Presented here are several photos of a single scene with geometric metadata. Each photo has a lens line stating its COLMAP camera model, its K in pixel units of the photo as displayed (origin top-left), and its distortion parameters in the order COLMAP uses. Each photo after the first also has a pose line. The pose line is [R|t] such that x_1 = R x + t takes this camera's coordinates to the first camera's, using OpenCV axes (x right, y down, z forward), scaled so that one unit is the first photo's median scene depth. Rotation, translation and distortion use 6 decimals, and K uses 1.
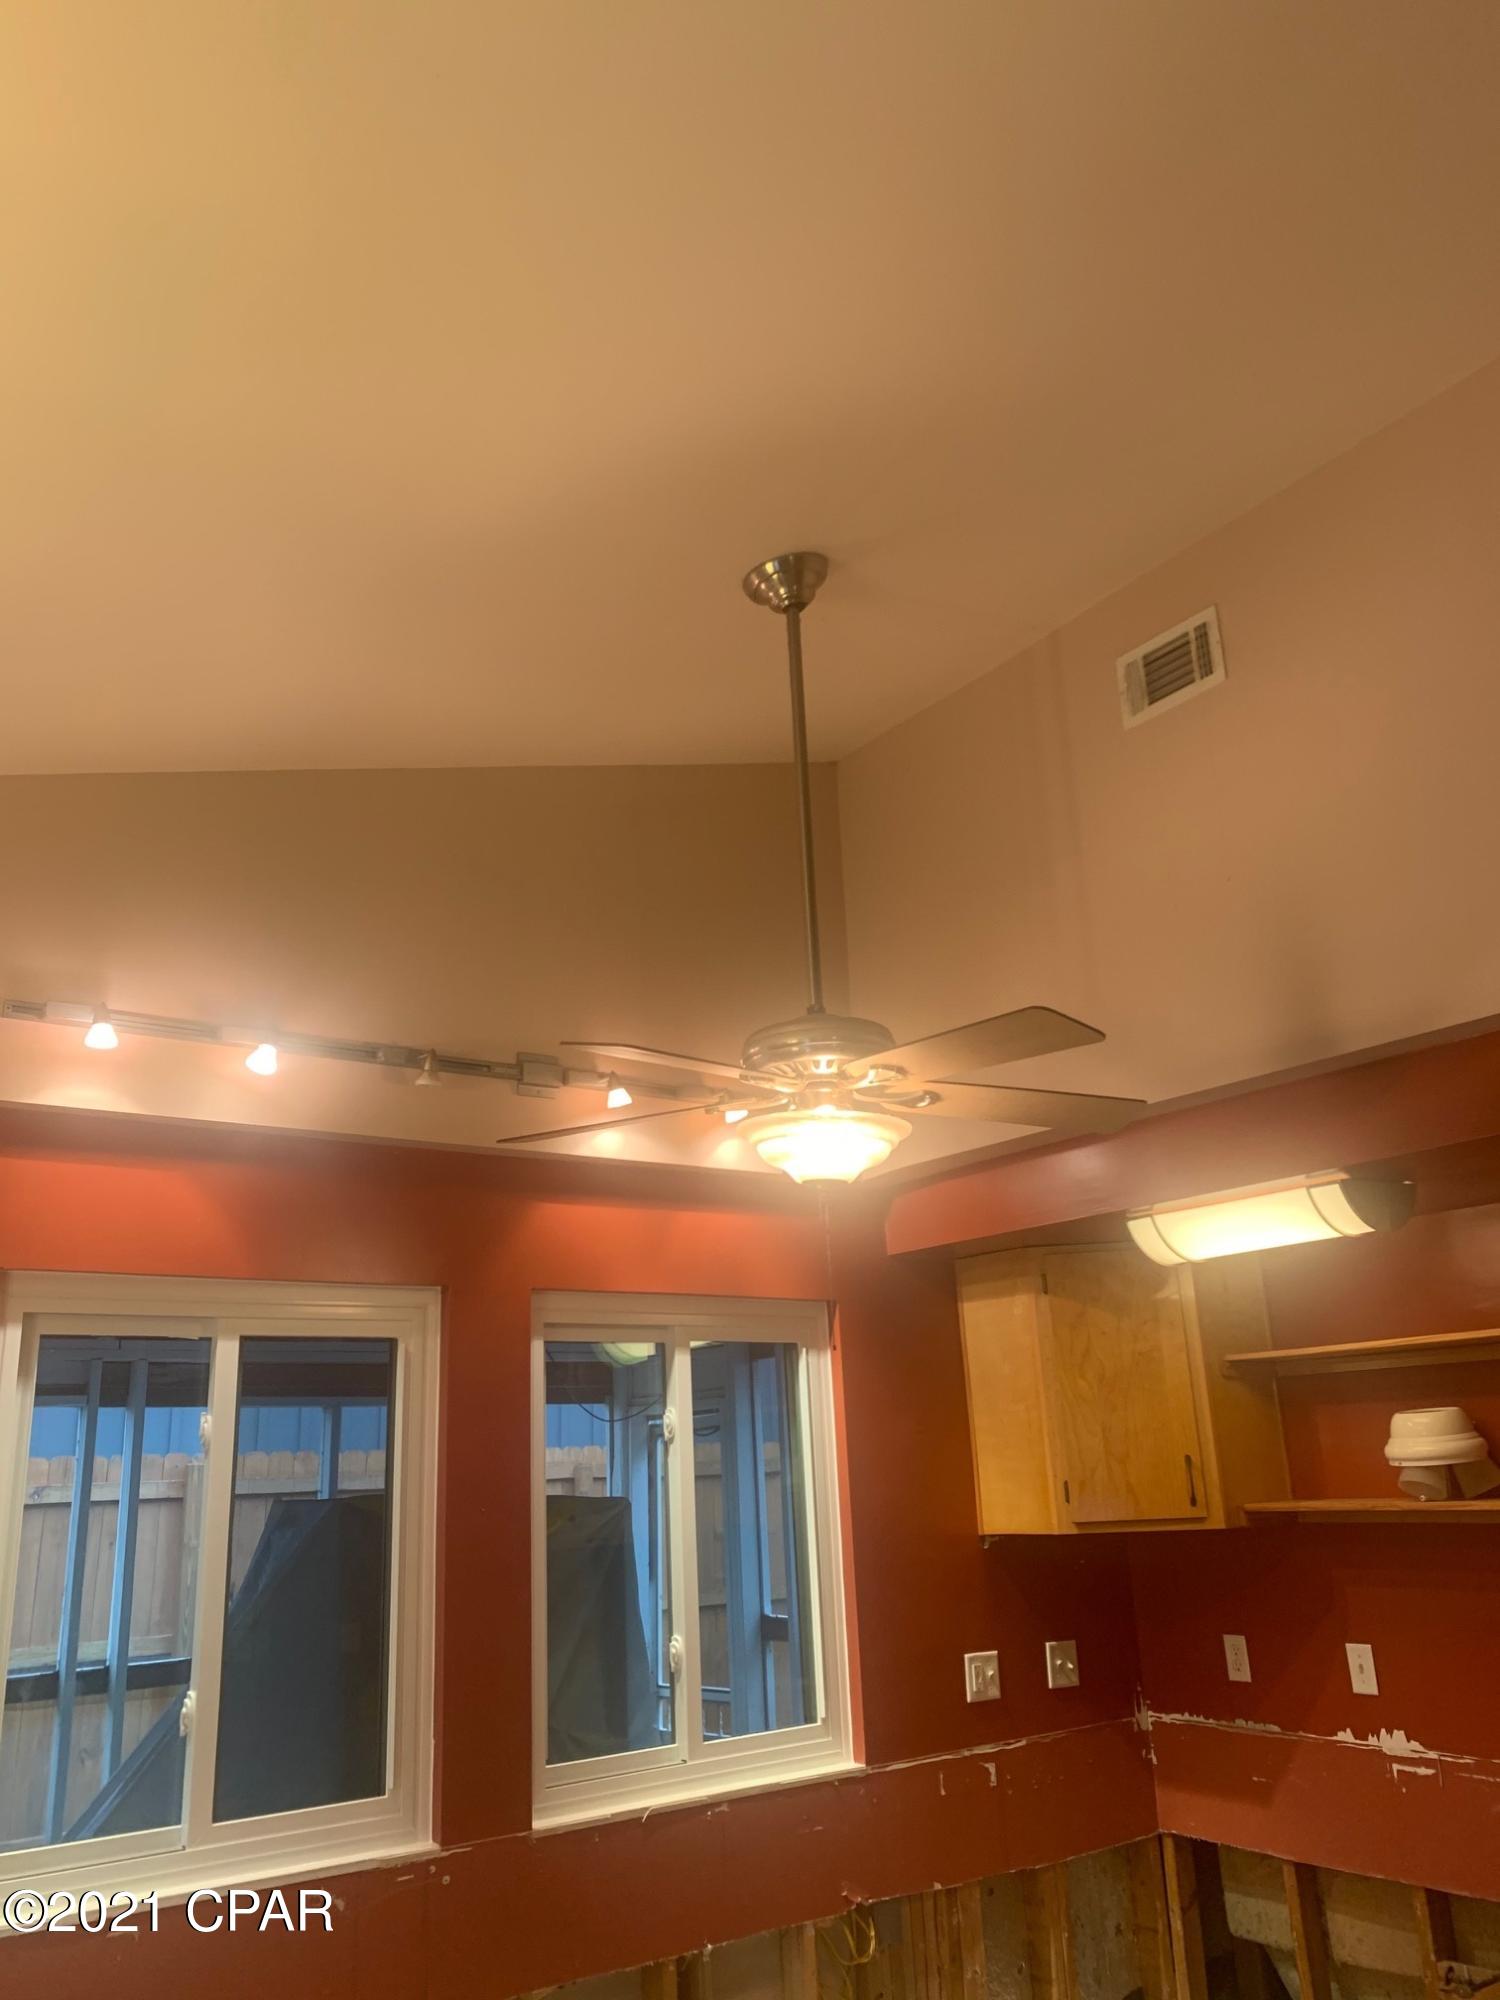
lens RADIAL K [[1581.8, 0, 750.0], [0, 1581.8, 1000.0], [0, 0, 1]] dist [0.024110, 0.004184]
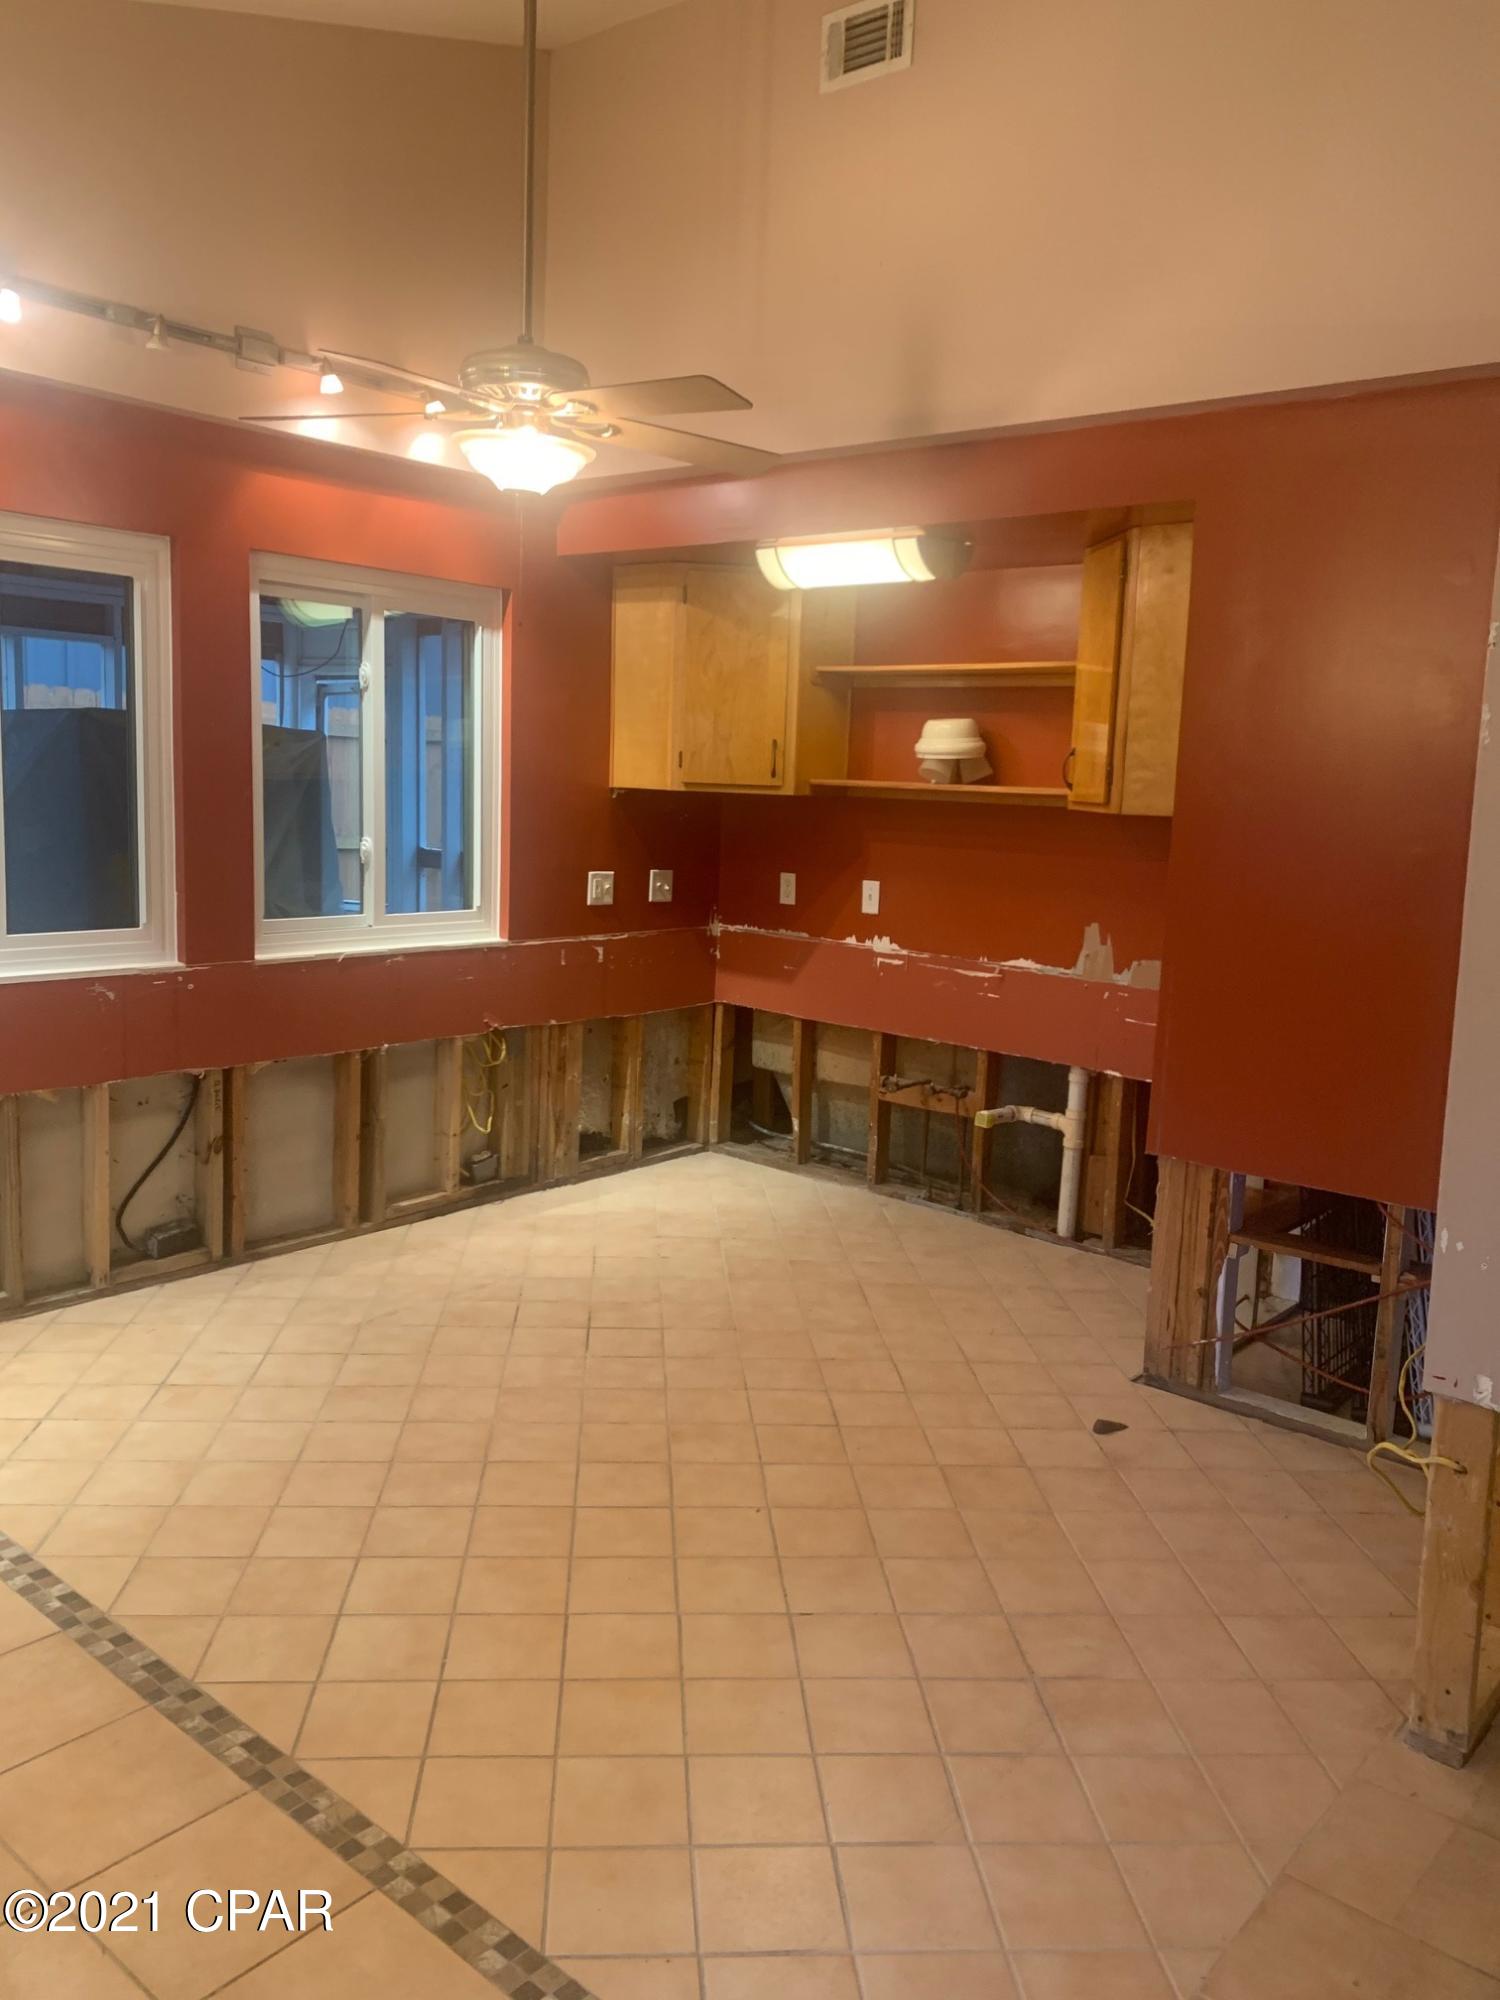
lens RADIAL K [[1526.0, 0, 750.0], [0, 1526.0, 1000.0], [0, 0, 1]] dist [0.058075, -0.138365]
pose [[0.971025, 0.048858, 0.233930, -0.027742], [-0.143247, 0.902527, 0.406110, -0.027608], [-0.191287, -0.427853, 0.883375, -0.200402]]
